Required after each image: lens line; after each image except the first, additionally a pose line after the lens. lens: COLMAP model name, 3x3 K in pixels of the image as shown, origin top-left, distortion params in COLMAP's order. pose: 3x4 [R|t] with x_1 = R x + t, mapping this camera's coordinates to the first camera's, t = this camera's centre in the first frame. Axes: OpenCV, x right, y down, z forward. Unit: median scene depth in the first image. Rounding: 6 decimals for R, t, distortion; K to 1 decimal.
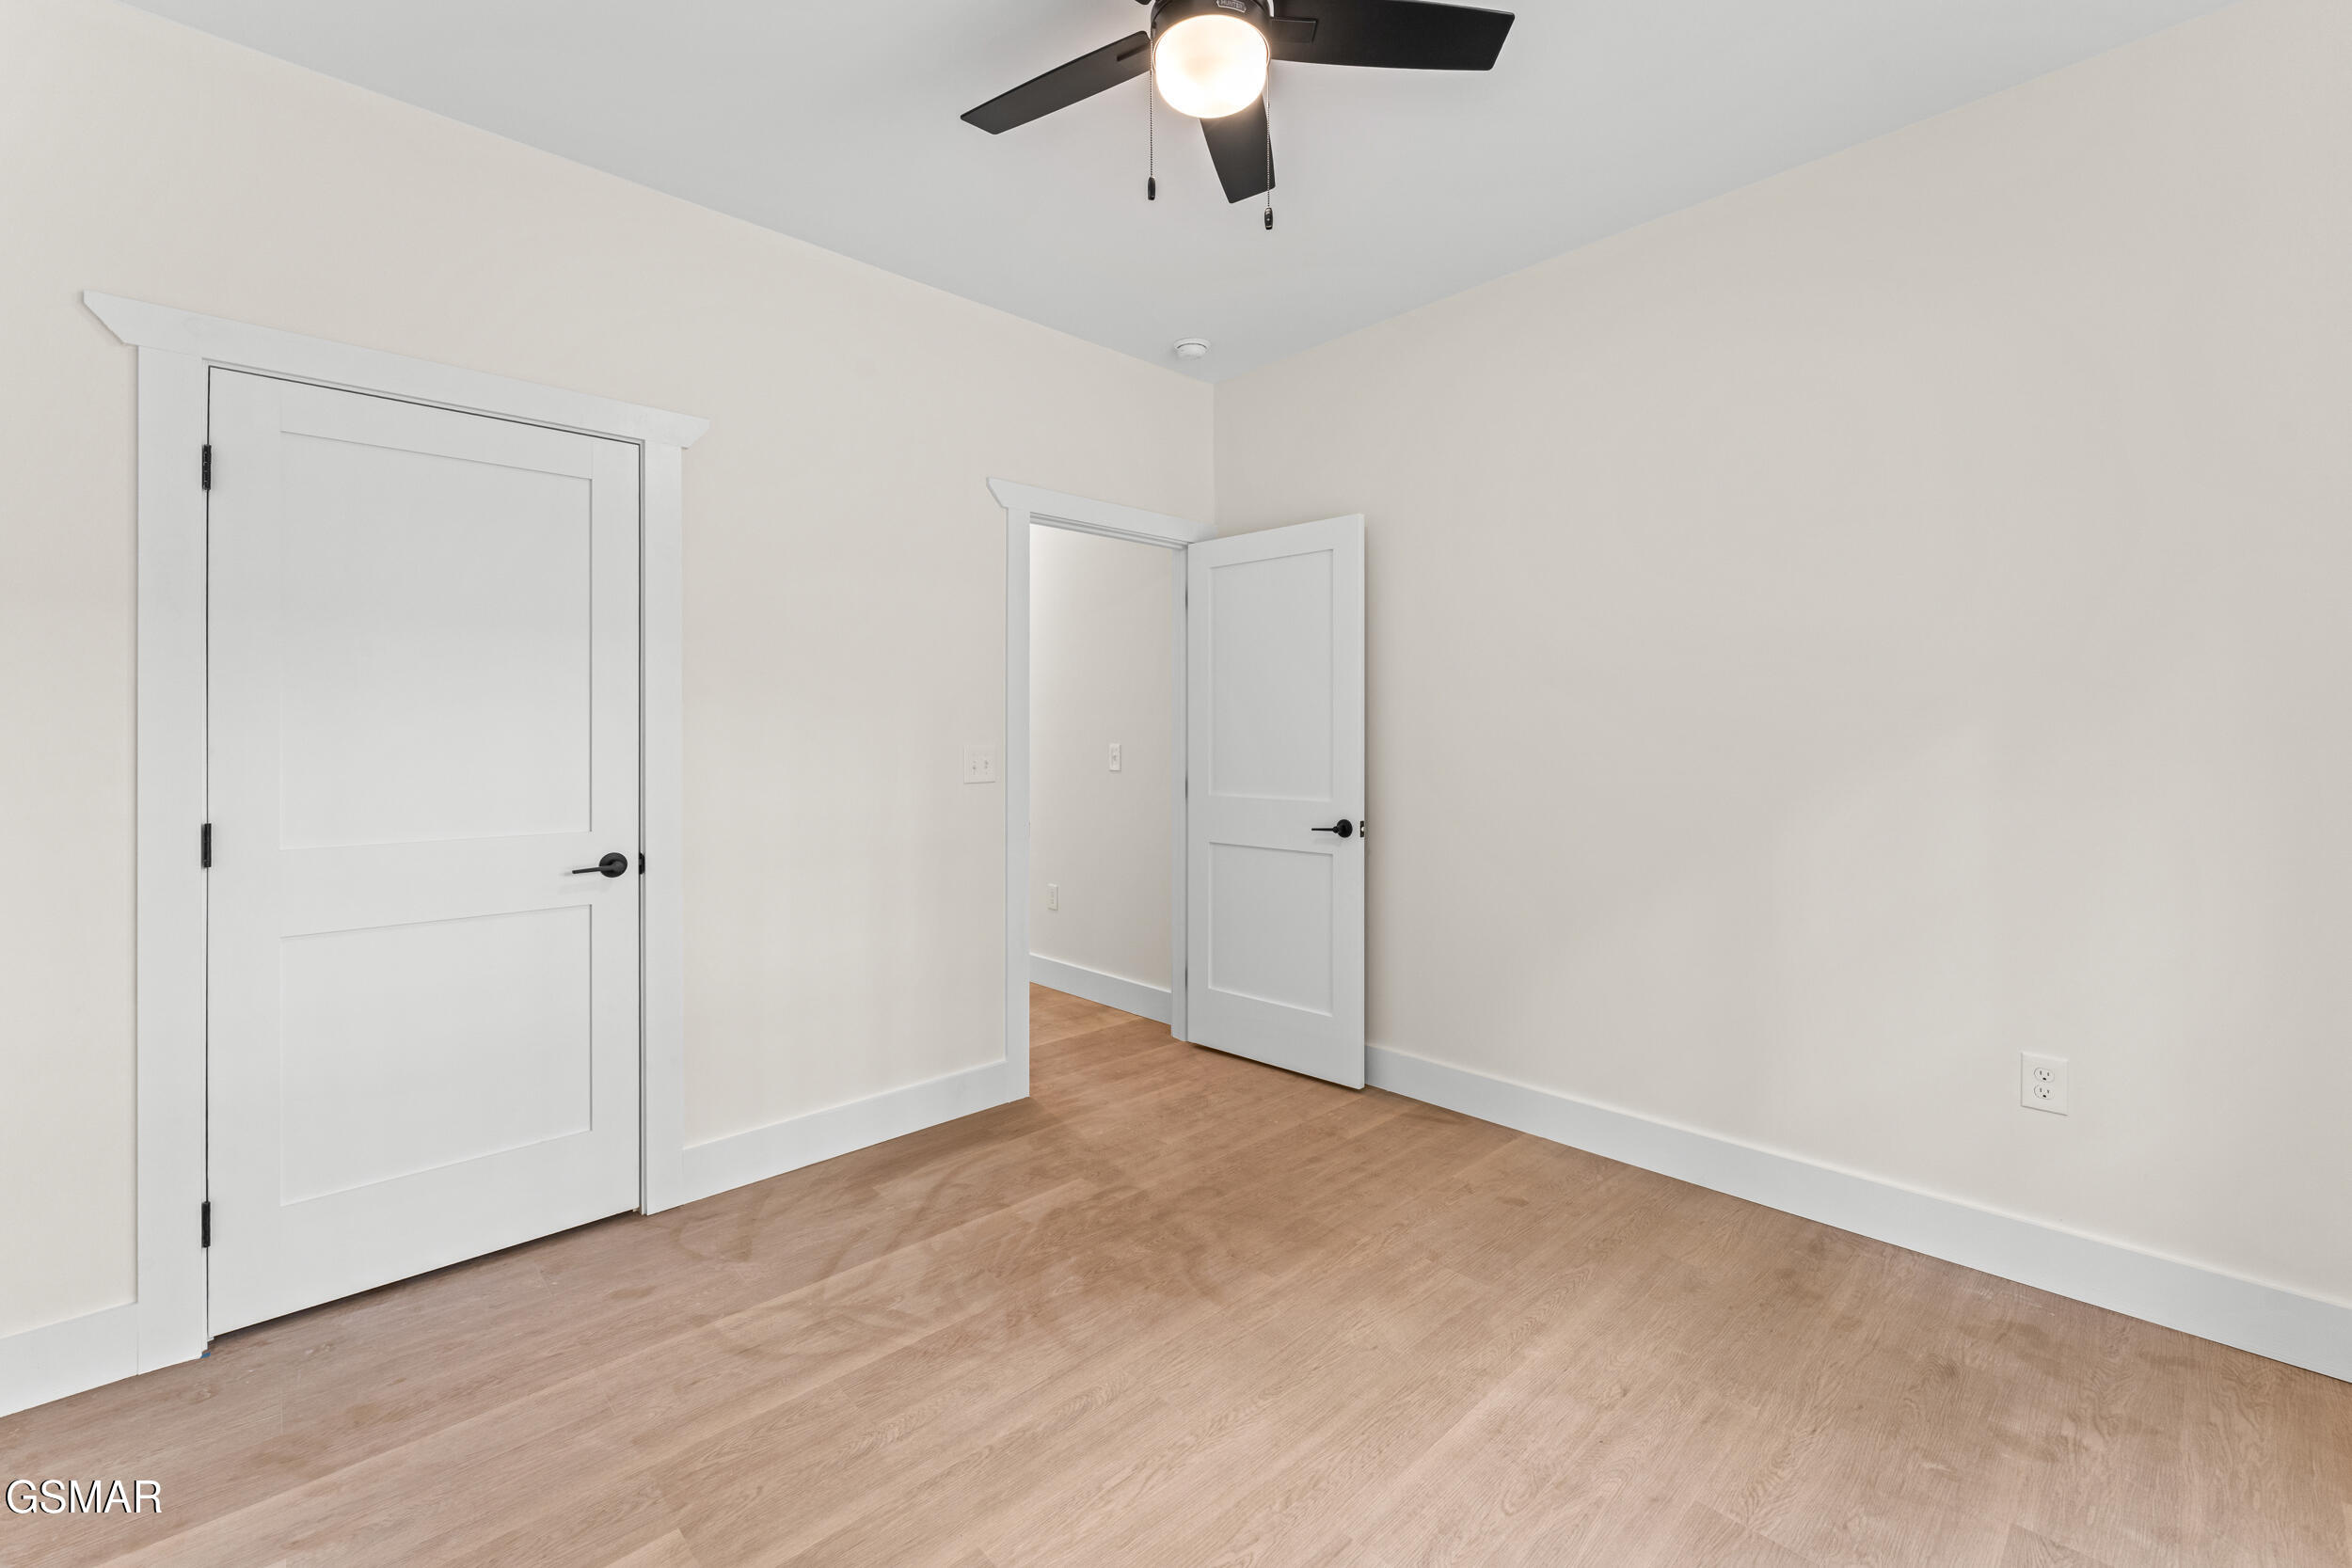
lens RADIAL K [[989.1, 0, 1157.1], [0, 989.1, 733.0], [0, 0, 1]] dist [0.000138, 0.000061]
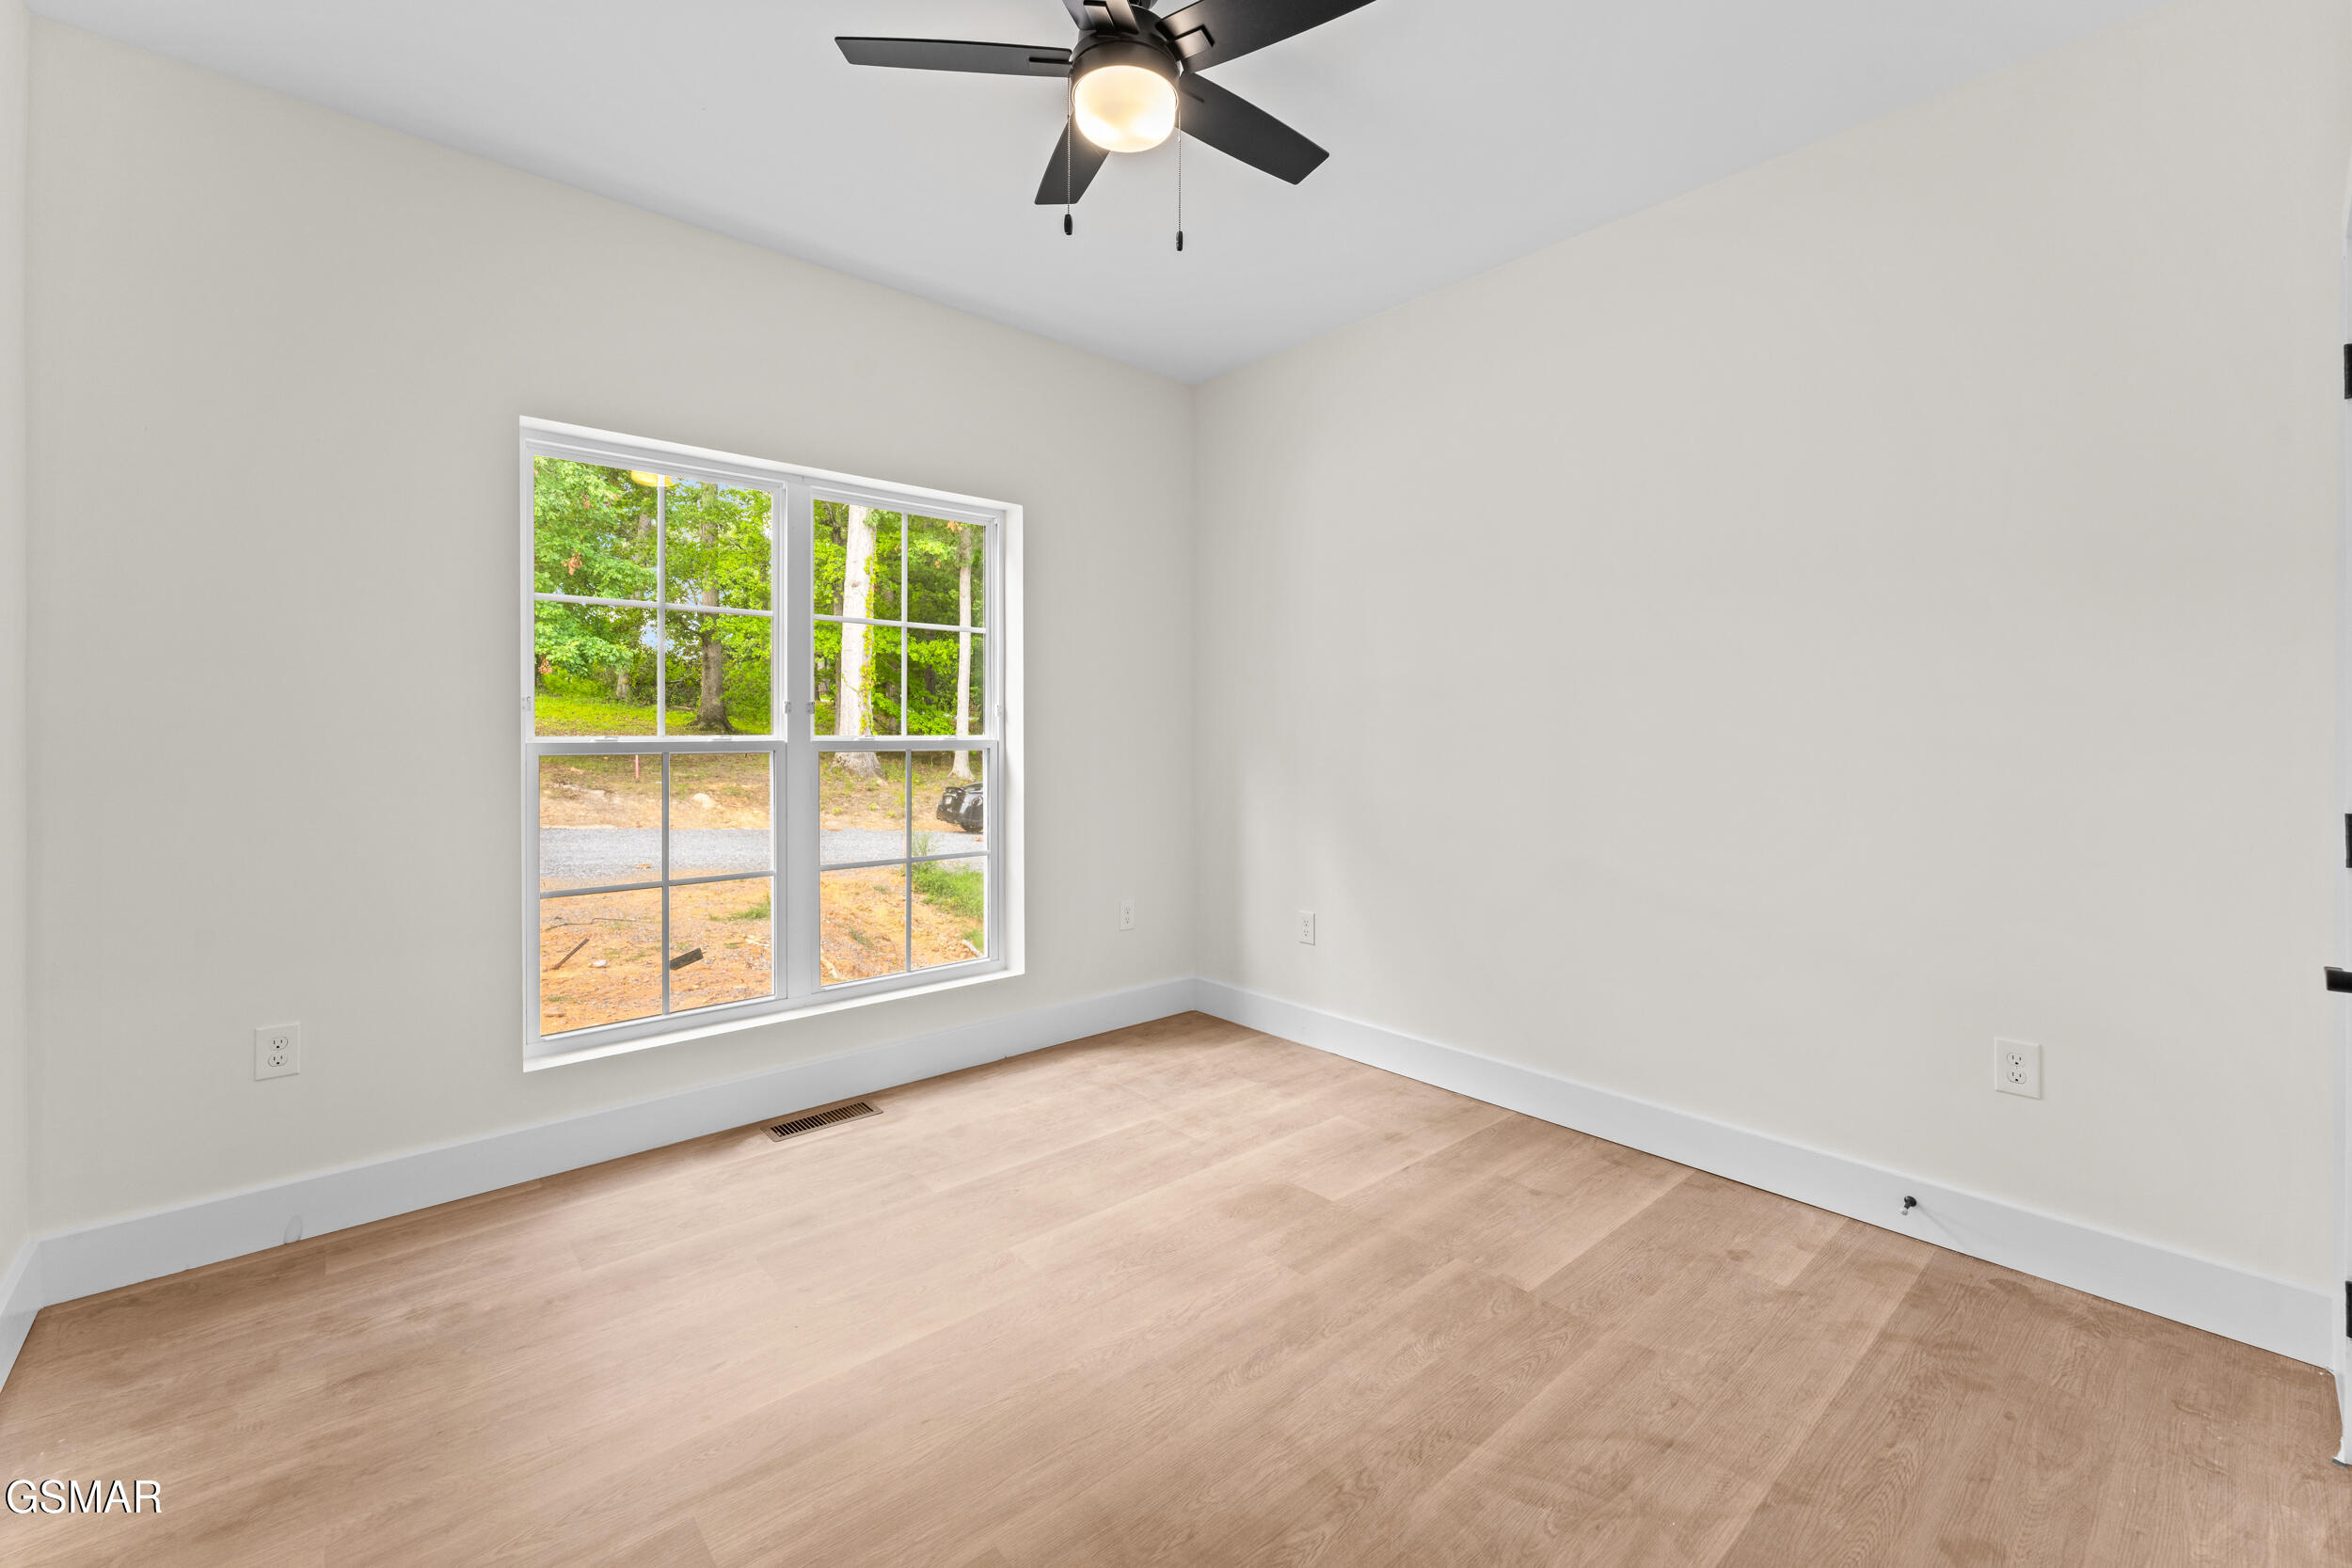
lens RADIAL K [[989.1, 0, 1157.1], [0, 989.1, 733.0], [0, 0, 1]] dist [0.000138, 0.000061]
pose [[-0.999375, 0.005562, 0.034908, -0.016804], [0.005399, 0.999974, -0.004752, 0.025172], [-0.034934, -0.004561, -0.999379, 1.972788]]
